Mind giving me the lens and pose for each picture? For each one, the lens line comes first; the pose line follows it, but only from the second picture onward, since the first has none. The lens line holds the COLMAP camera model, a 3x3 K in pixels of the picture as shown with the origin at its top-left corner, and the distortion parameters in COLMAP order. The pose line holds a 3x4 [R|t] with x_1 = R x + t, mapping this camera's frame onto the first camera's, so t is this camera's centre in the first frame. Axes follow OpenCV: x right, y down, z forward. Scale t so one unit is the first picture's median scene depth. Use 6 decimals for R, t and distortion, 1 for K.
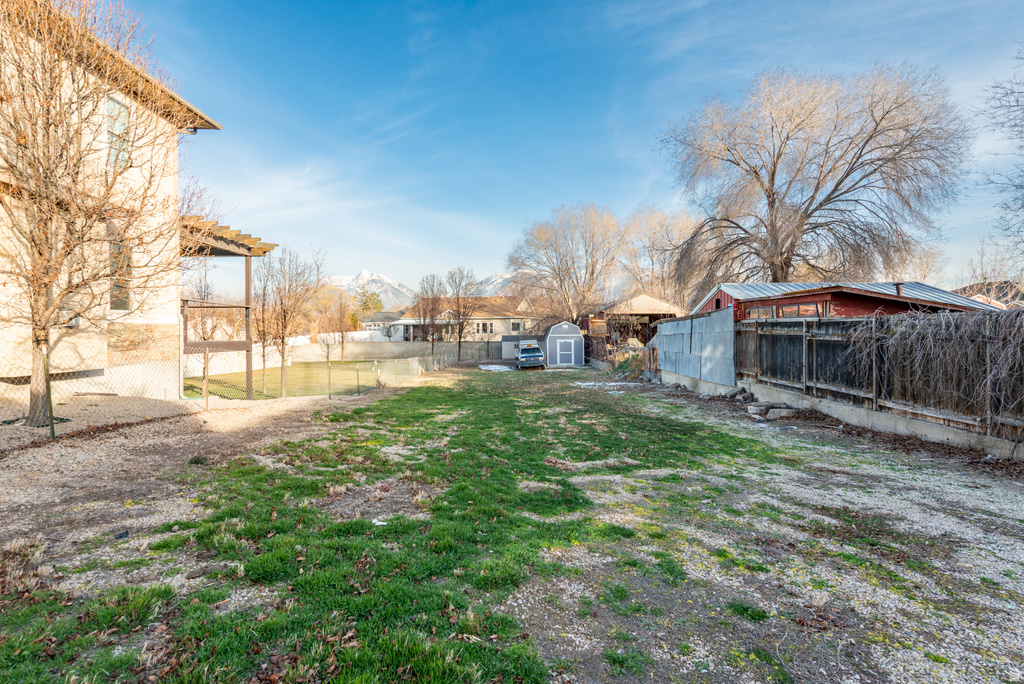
lens RADIAL K [[511.5, 0, 515.2], [0, 511.5, 320.2], [0, 0, 1]] dist [0.008352, -0.000285]
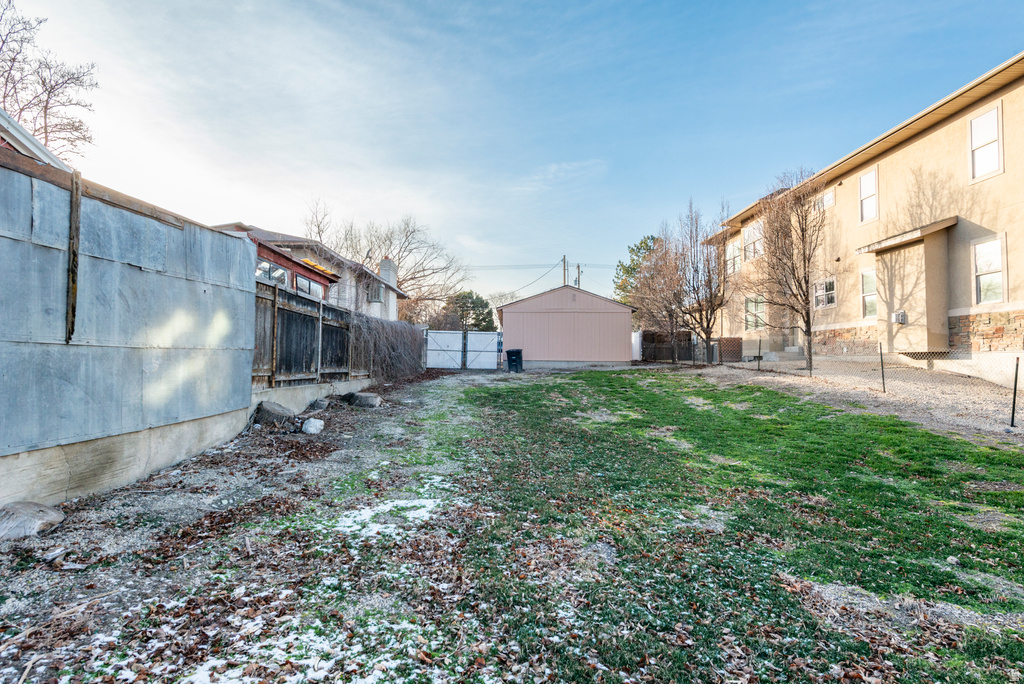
lens RADIAL K [[564.8, 0, 512.0], [0, 564.8, 342.0], [0, 0, 1]] dist [0.001941, -0.000298]
pose [[-0.999954, -0.004619, -0.008410, 0.147662], [-0.004150, 0.998479, -0.054973, 0.079223], [0.008651, -0.054935, -0.998452, 1.266906]]
